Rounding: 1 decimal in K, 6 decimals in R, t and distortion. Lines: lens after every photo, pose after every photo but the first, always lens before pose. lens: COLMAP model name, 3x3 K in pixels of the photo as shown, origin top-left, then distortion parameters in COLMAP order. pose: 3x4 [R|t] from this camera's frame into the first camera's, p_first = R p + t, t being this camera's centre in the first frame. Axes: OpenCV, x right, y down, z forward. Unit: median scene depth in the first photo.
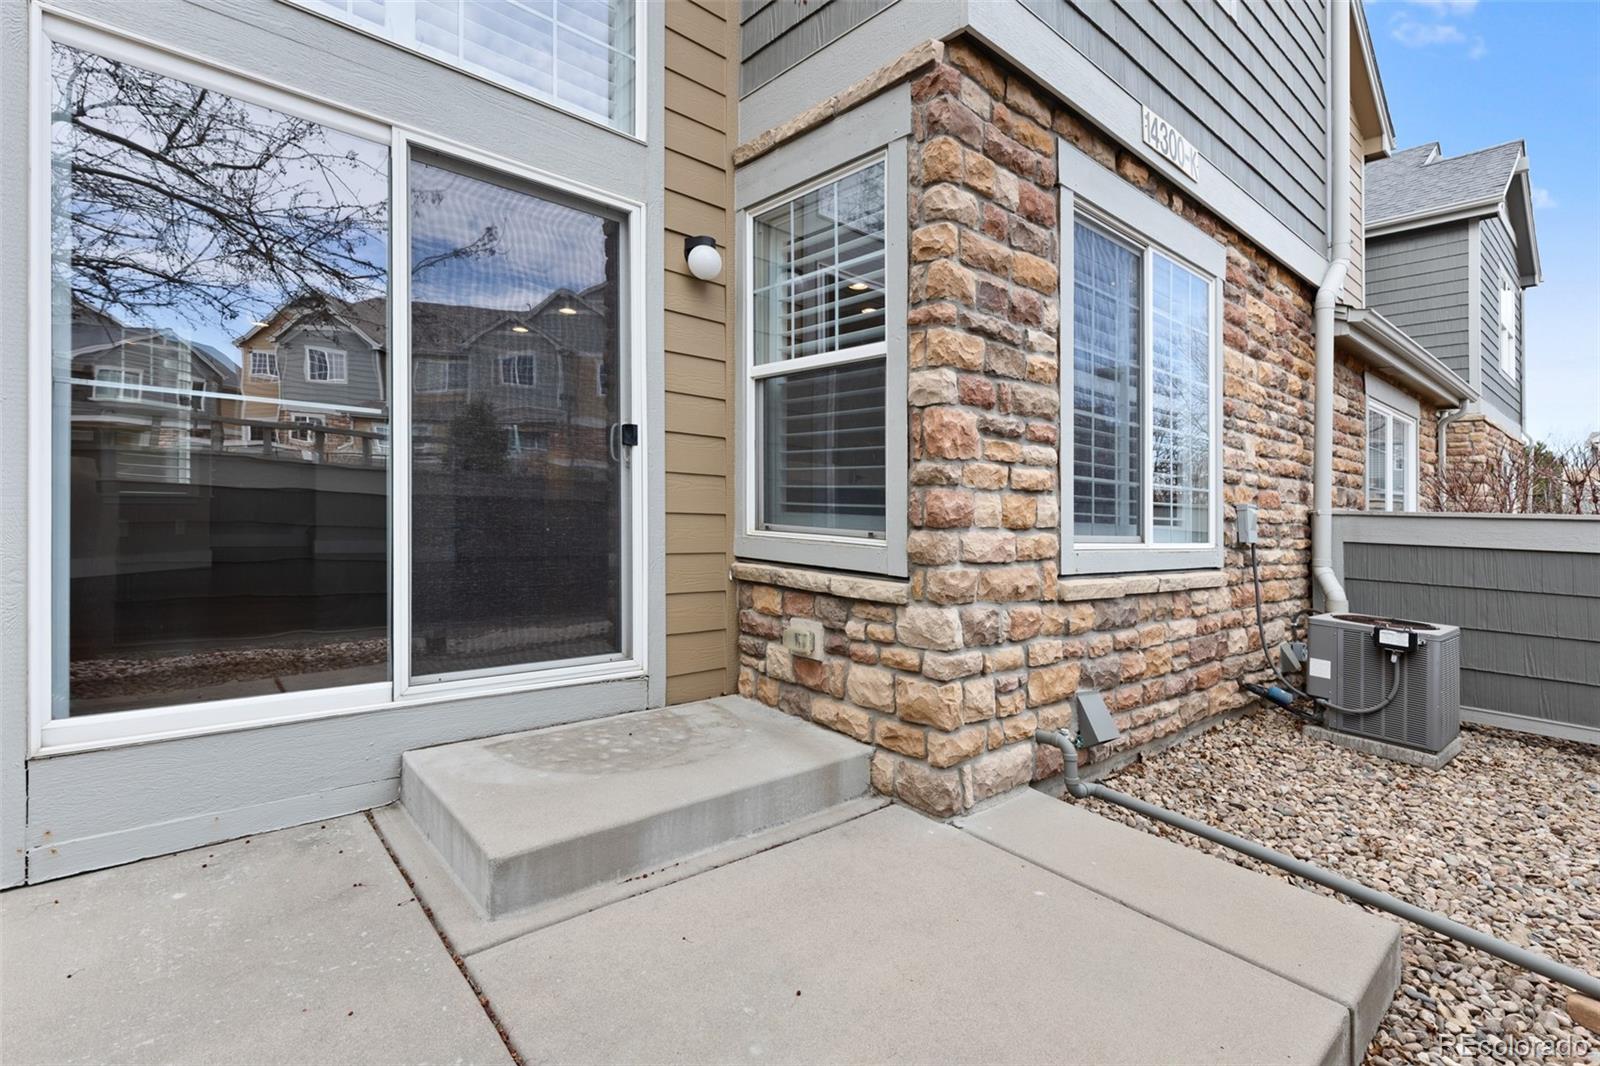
lens RADIAL K [[763.5, 0, 835.7], [0, 763.5, 515.1], [0, 0, 1]] dist [0.003808, 0.000239]
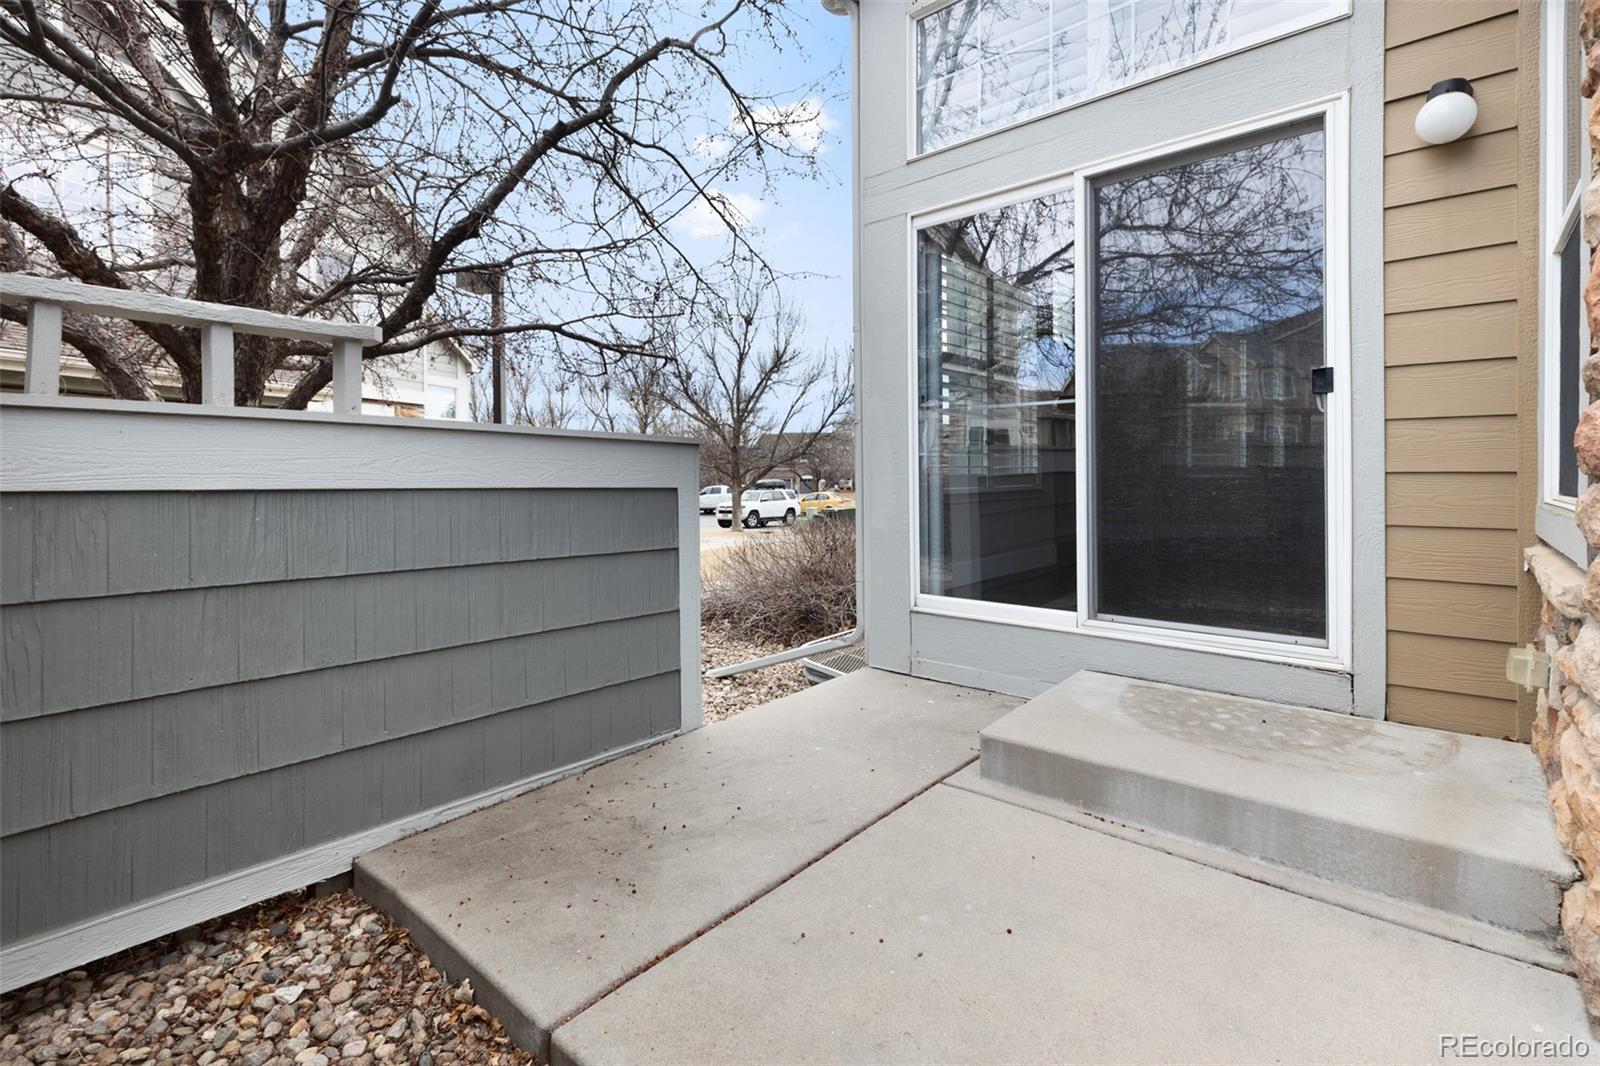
lens RADIAL K [[737.5, 0, 800.0], [0, 737.5, 533.0], [0, 0, 1]] dist [0.000321, -0.000078]
pose [[0.099902, 0.041357, -0.994137, 0.547562], [-0.001300, 0.999140, 0.041434, 0.032463], [0.994996, -0.002847, 0.099870, 0.387449]]
